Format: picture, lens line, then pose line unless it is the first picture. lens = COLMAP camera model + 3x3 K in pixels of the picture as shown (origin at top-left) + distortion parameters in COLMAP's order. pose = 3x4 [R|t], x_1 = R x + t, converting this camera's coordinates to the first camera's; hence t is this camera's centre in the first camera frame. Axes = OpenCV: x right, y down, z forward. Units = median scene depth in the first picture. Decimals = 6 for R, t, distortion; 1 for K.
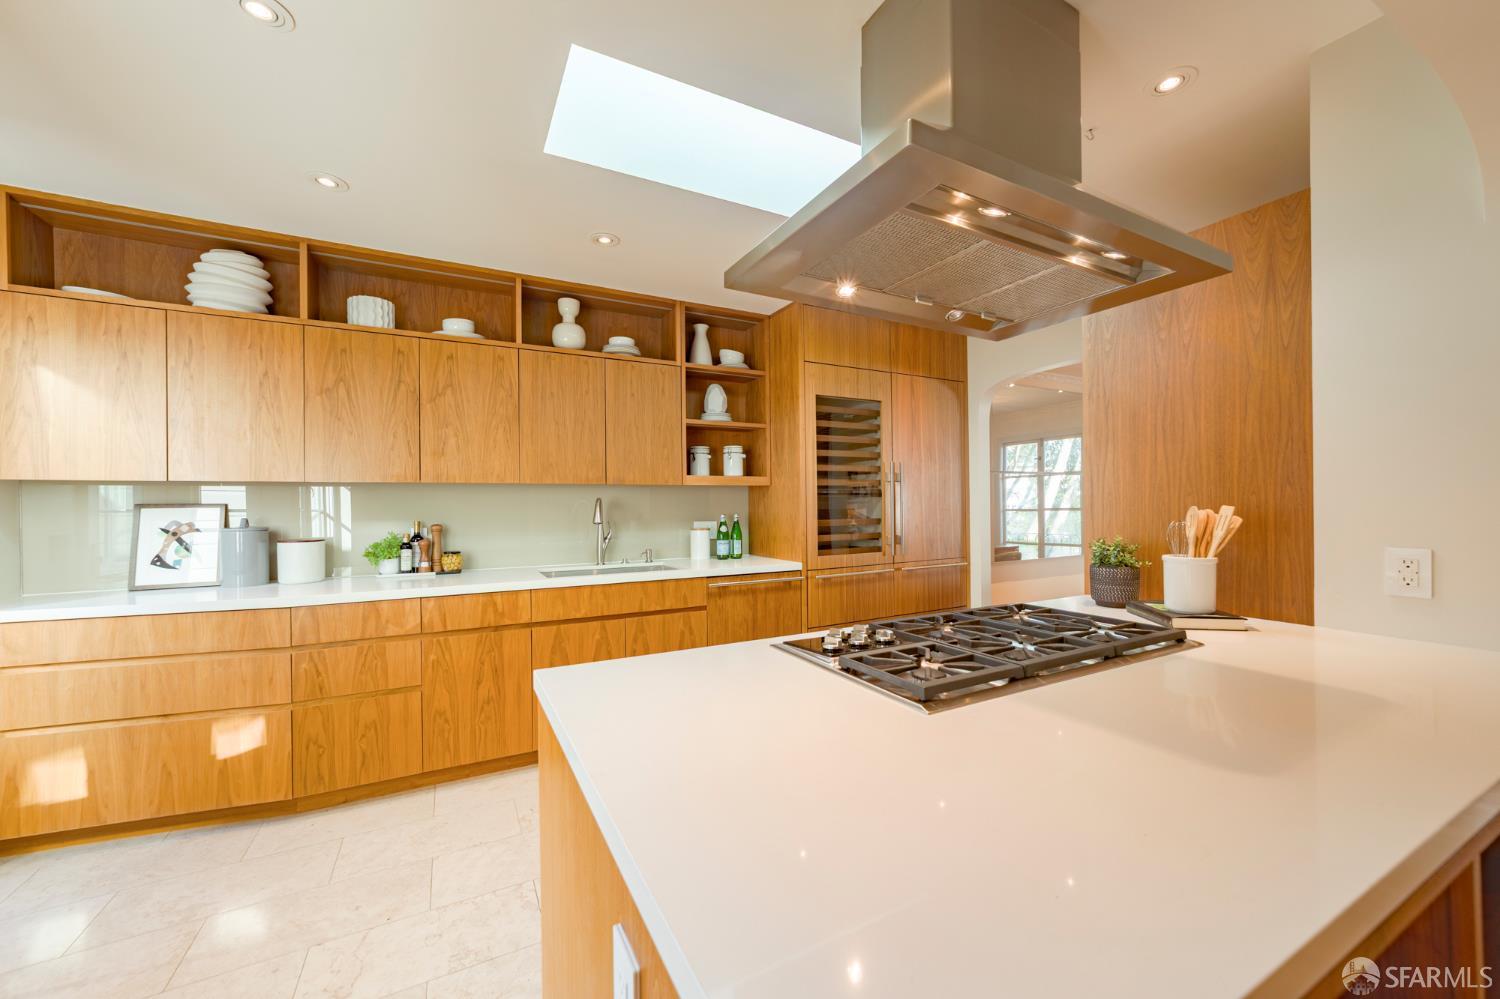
lens RADIAL K [[578.7, 0, 752.8], [0, 578.7, 505.4], [0, 0, 1]] dist [-0.000729, 0.000109]
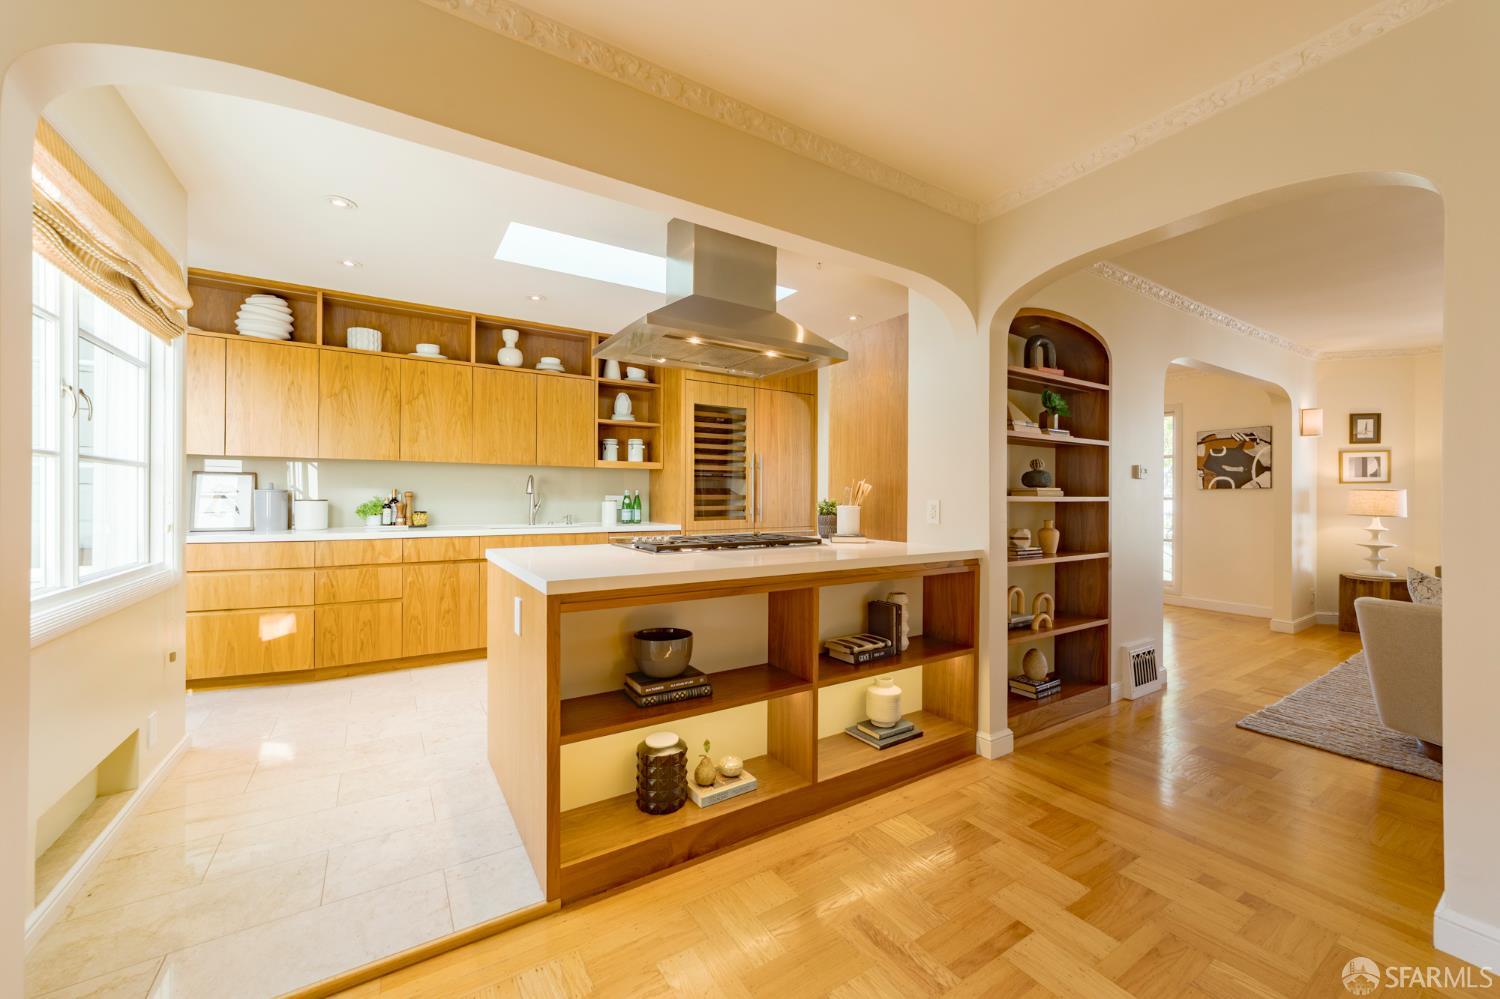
lens RADIAL K [[583.7, 0, 752.2], [0, 583.7, 496.0], [0, 0, 1]] dist [0.000741, 0.000049]
pose [[0.996601, 0.014757, 0.081047, 0.158017], [-0.014522, 0.999888, -0.003491, 0.036630], [-0.081090, 0.002302, 0.996704, -0.458892]]
